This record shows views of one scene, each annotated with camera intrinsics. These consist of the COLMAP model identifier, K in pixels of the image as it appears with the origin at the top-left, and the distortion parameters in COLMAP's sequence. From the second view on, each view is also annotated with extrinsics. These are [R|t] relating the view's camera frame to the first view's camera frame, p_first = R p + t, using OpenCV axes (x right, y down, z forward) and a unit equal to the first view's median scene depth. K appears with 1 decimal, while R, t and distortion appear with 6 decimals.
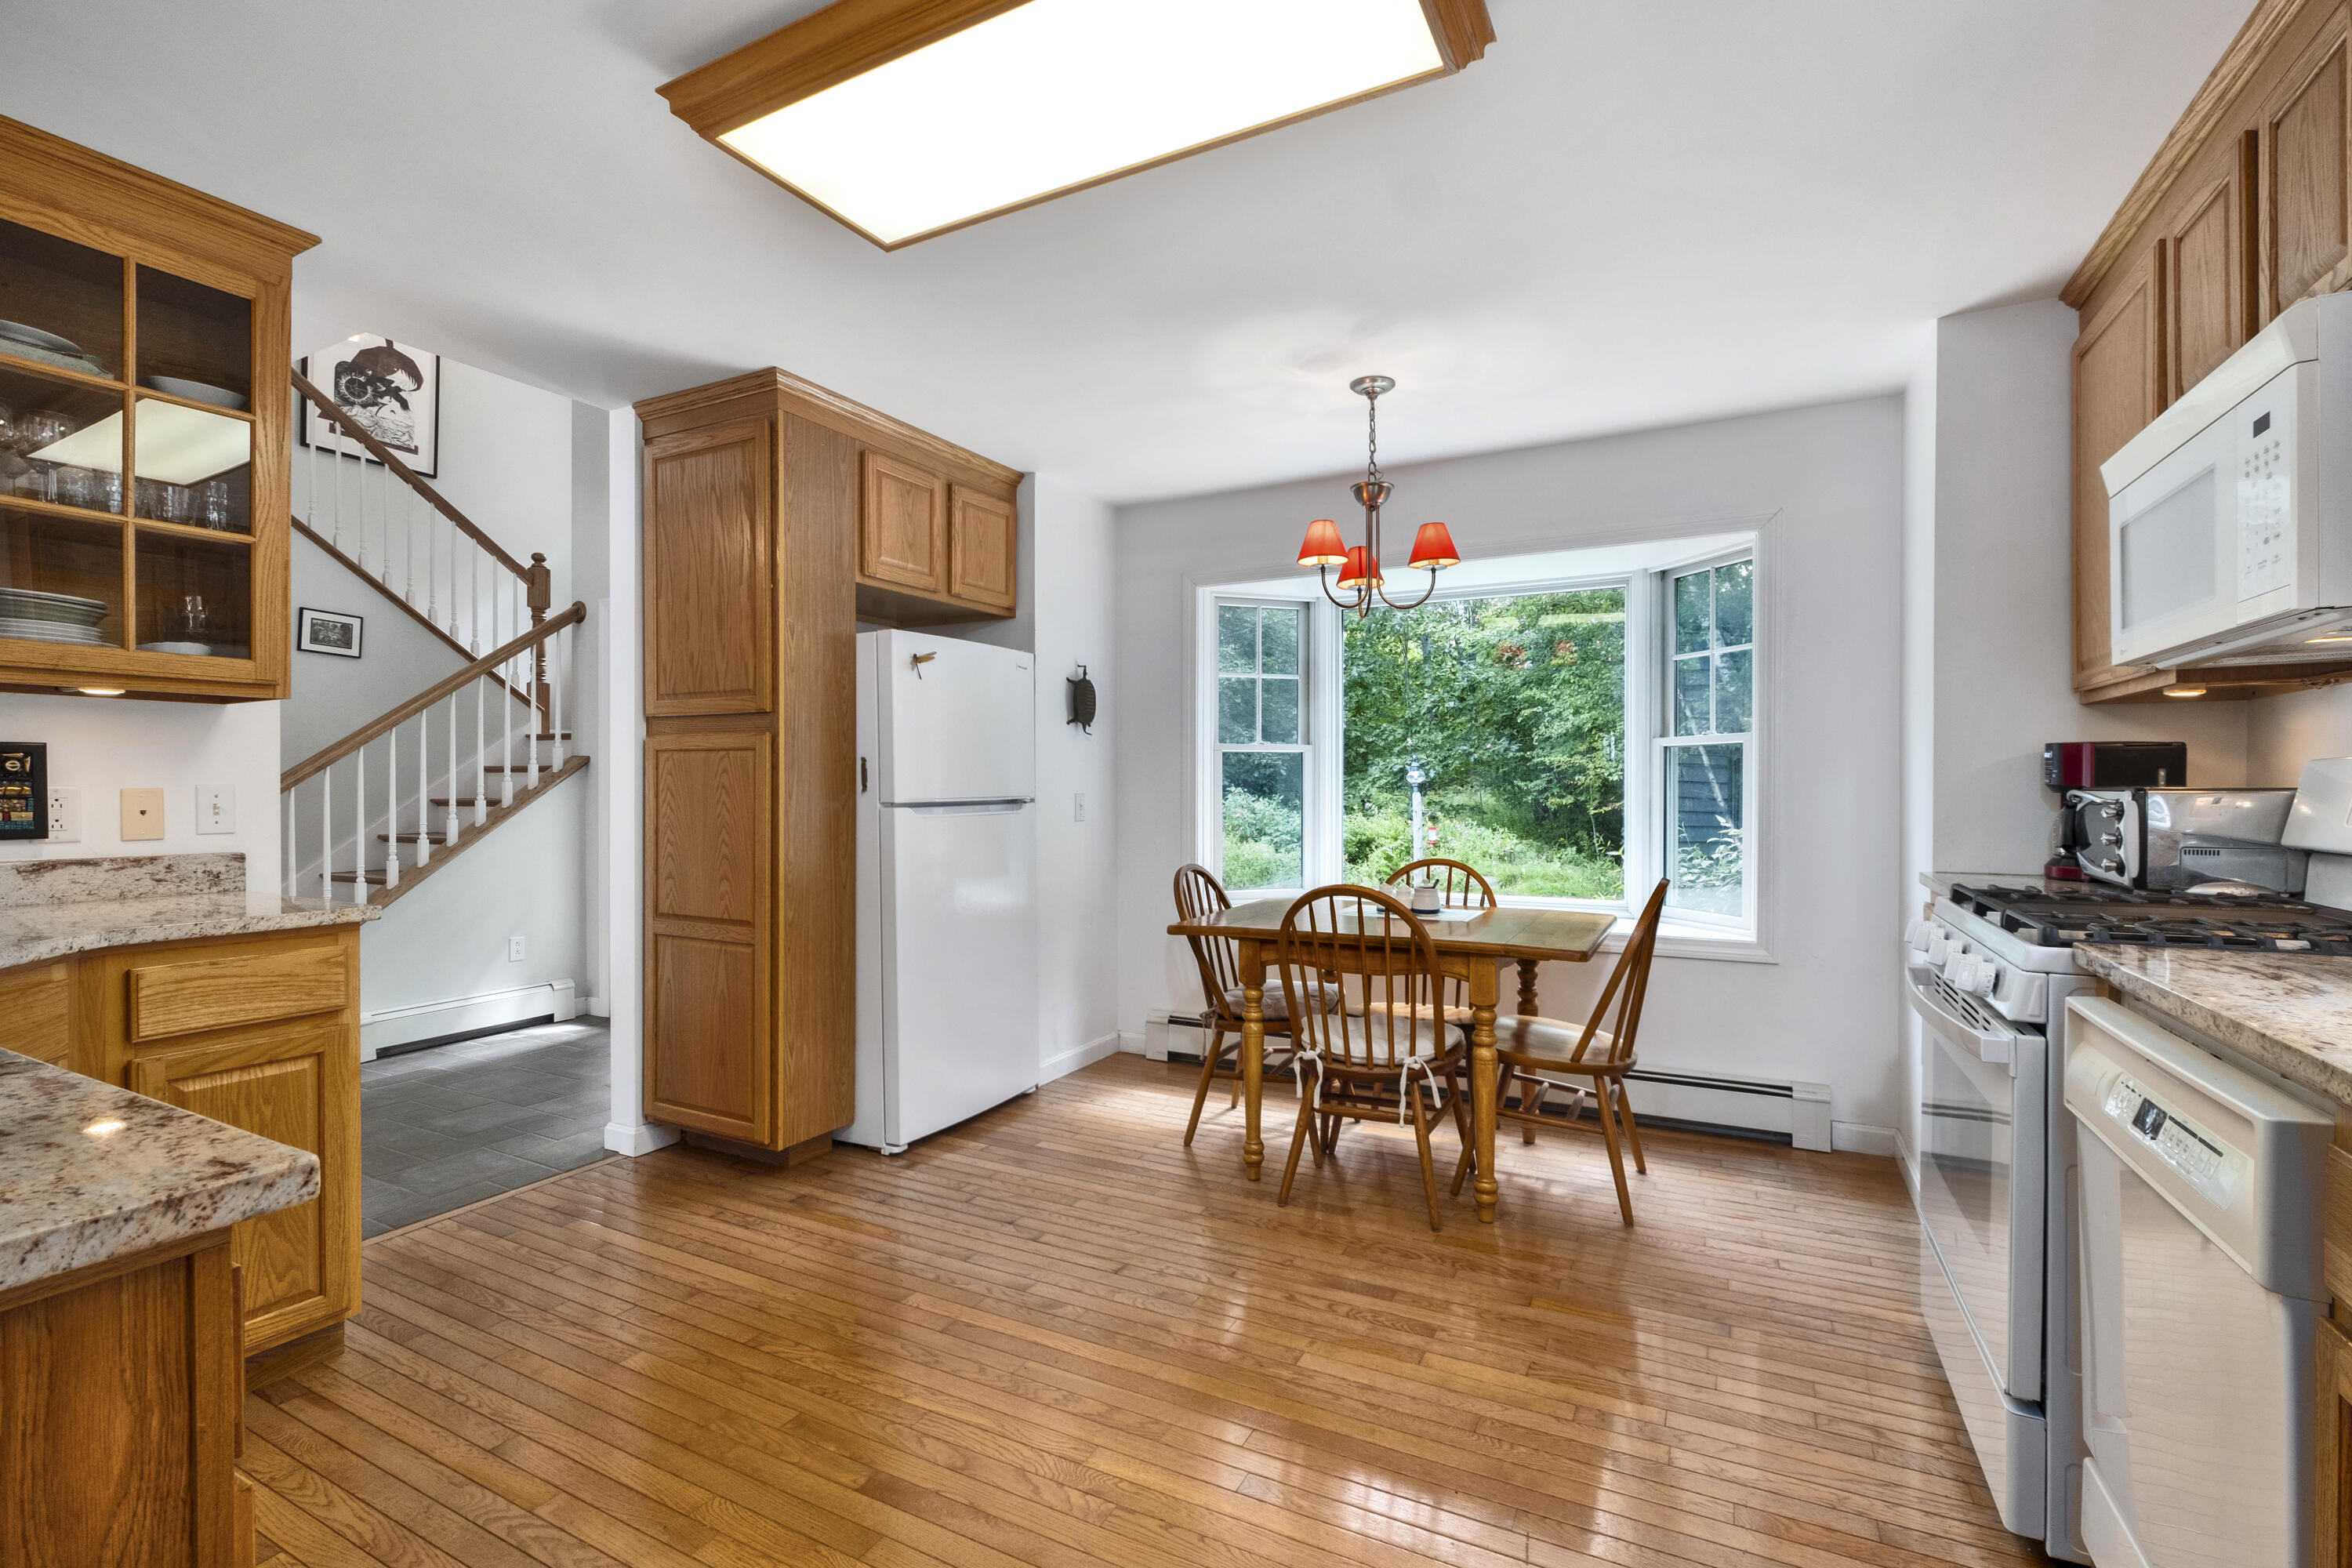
lens RADIAL K [[1024.4, 0, 1194.2], [0, 1024.4, 797.8], [0, 0, 1]] dist [-0.006747, -0.000801]
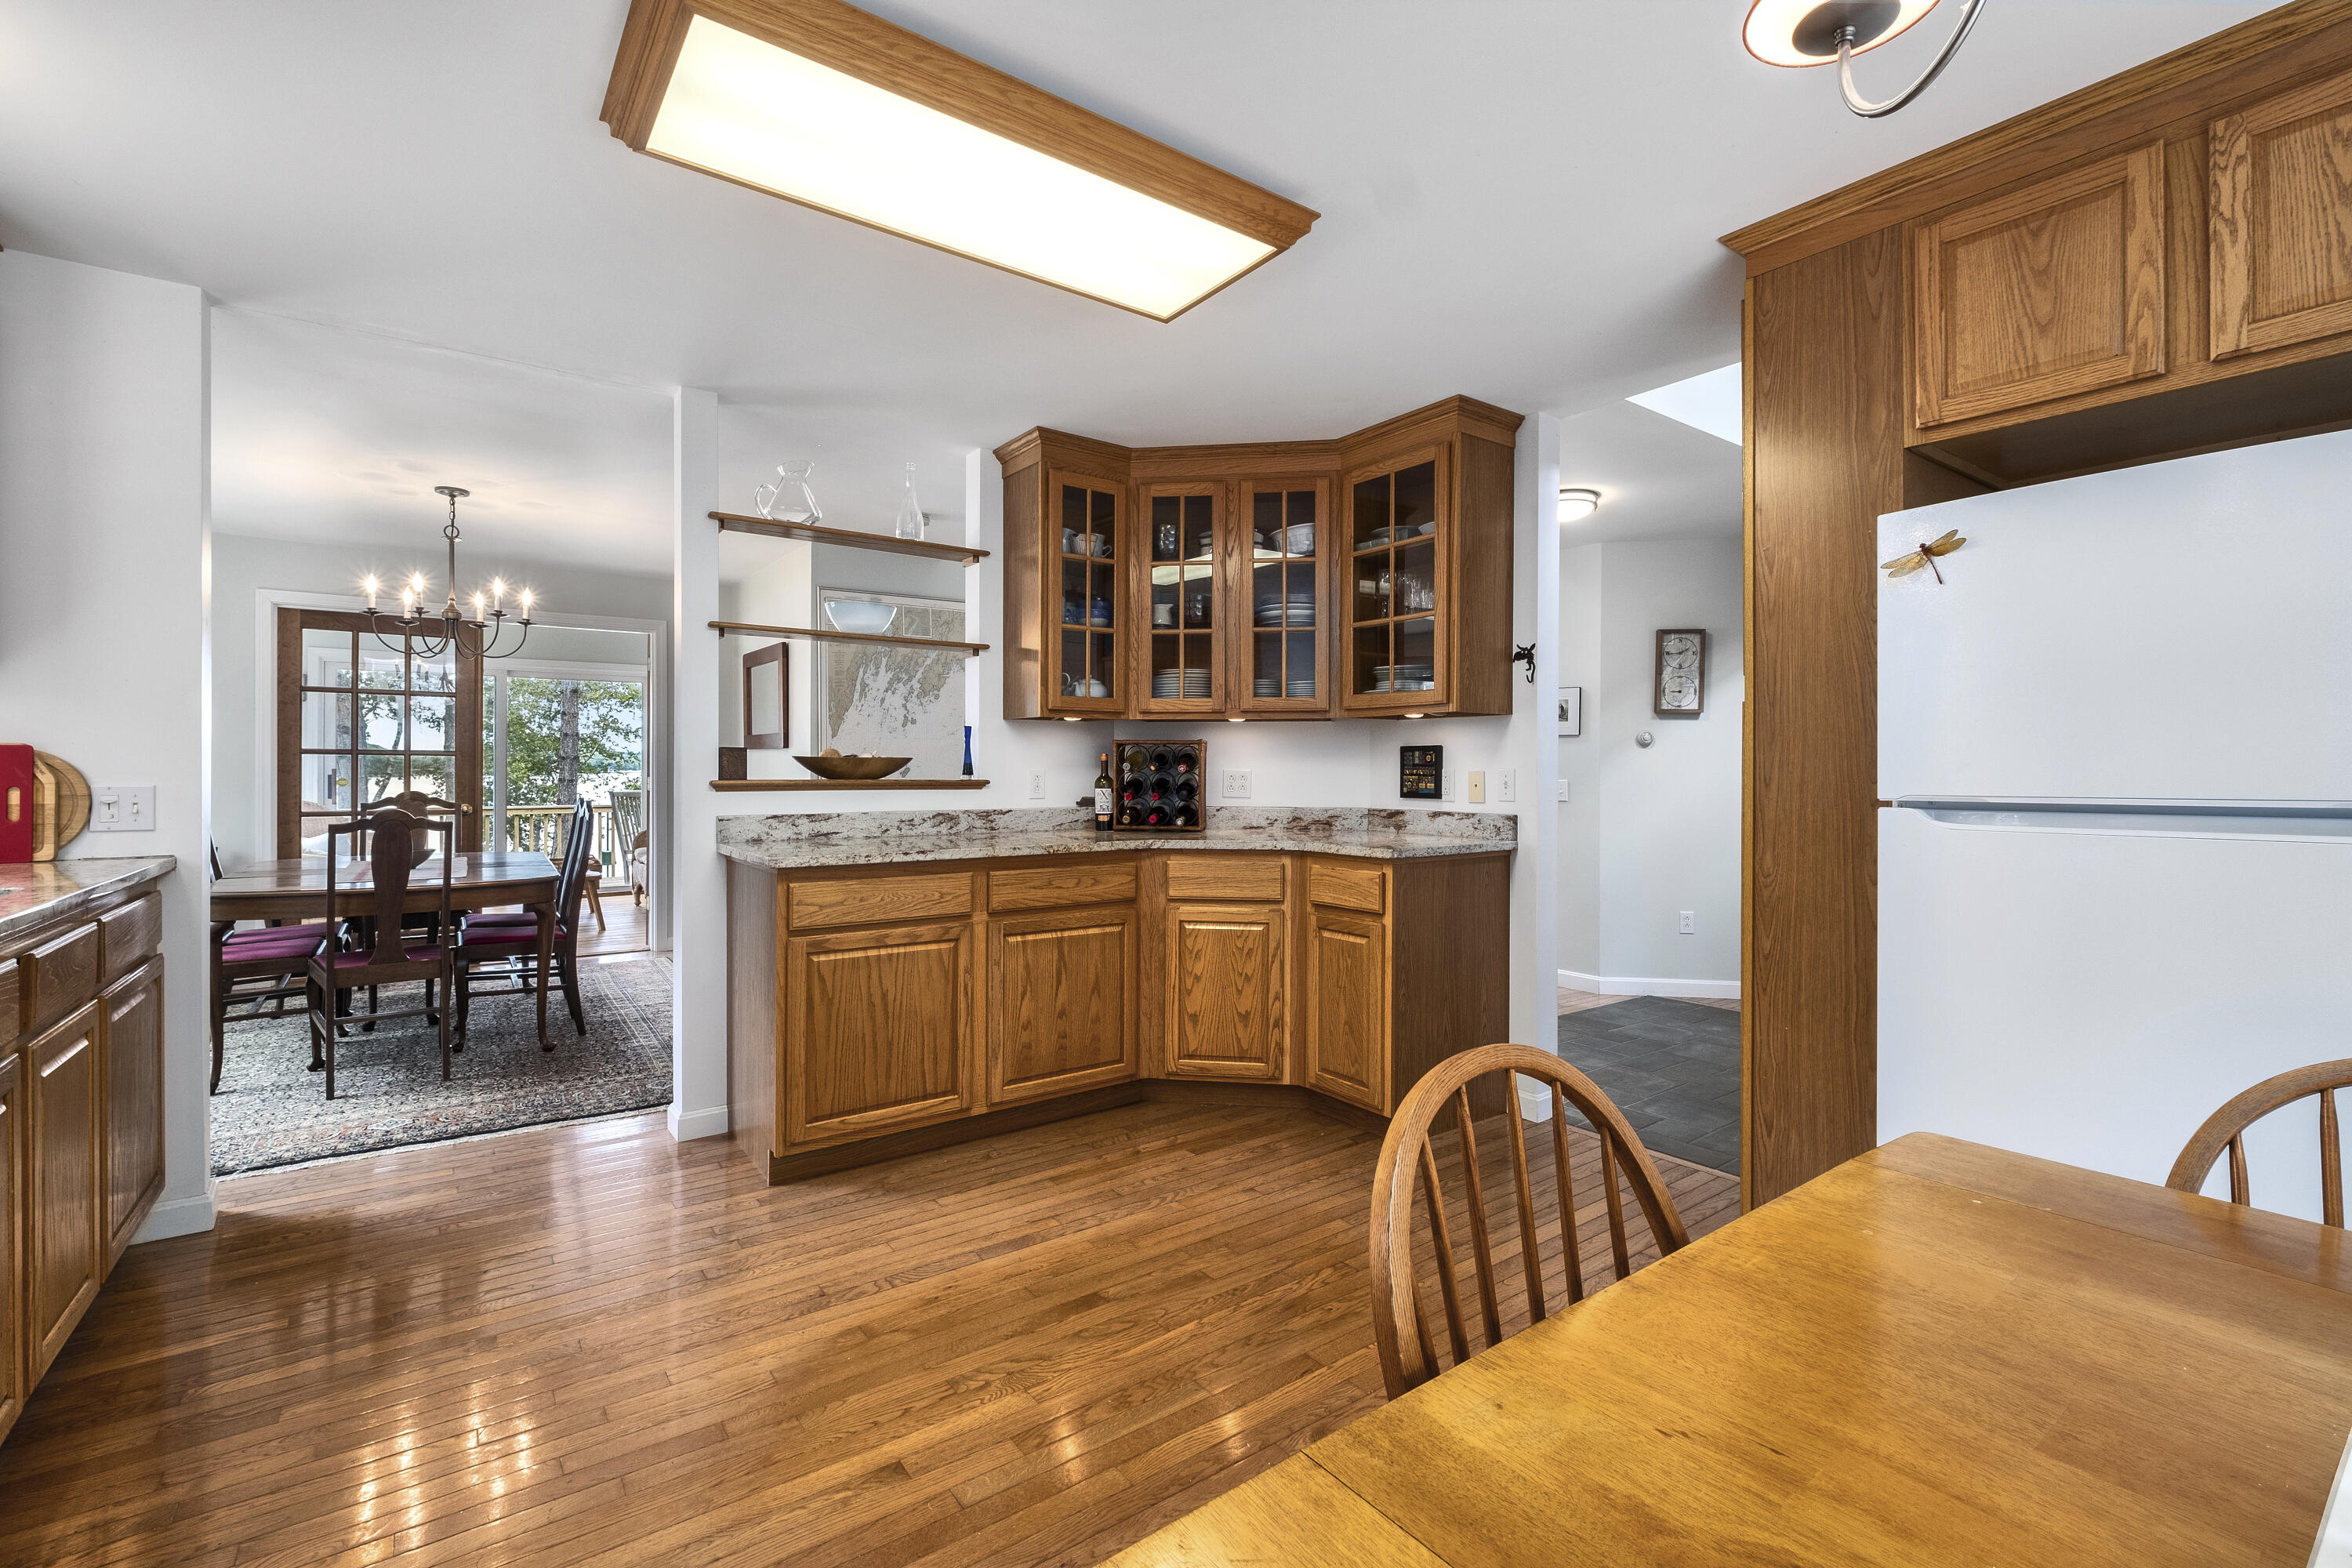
lens RADIAL K [[1024.4, 0, 1179.4], [0, 1024.4, 764.1], [0, 0, 1]] dist [-0.006747, -0.000801]
pose [[-0.450571, -0.001338, -0.892740, 0.585407], [-0.009543, 0.999949, 0.003317, -0.019057], [0.892690, 0.010014, -0.450561, 1.206809]]
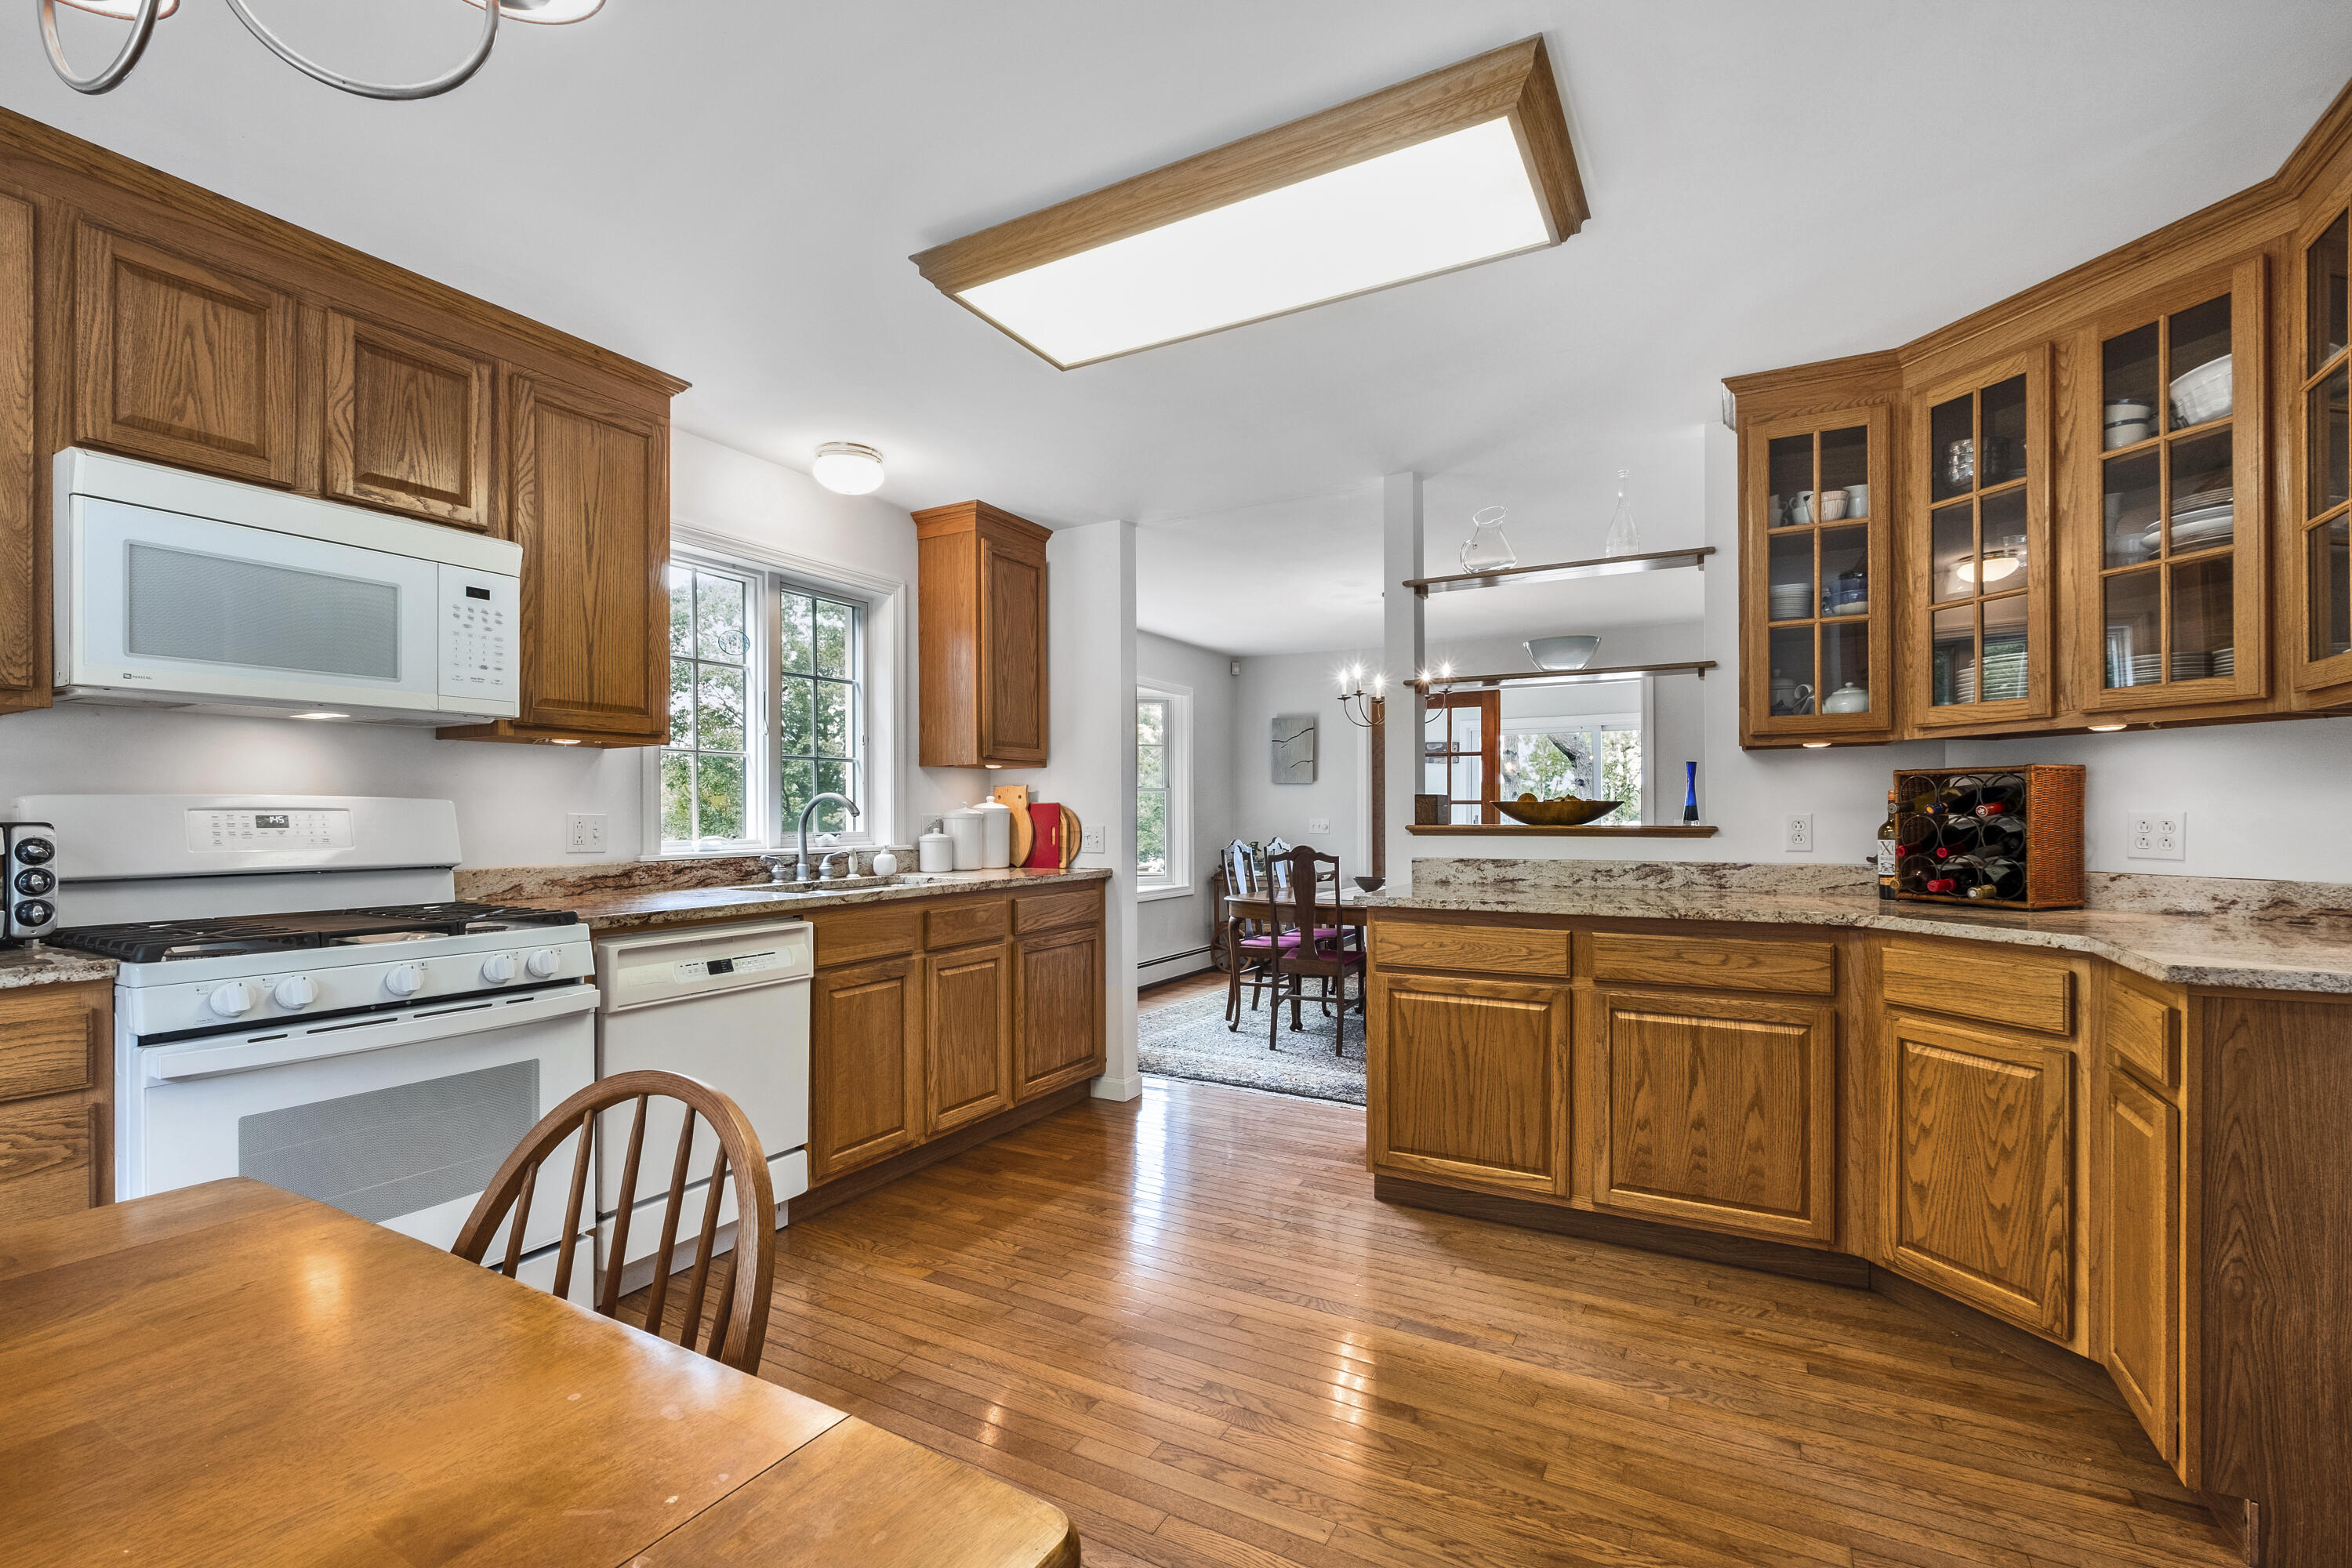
lens RADIAL K [[1024.4, 0, 1151.5], [0, 1024.4, 806.3], [0, 0, 1]] dist [-0.006747, -0.000801]
pose [[-0.998840, 0.007593, 0.047545, -0.031099], [0.007662, 0.999970, 0.001264, -0.018904], [-0.047534, 0.001626, -0.998868, 1.544646]]
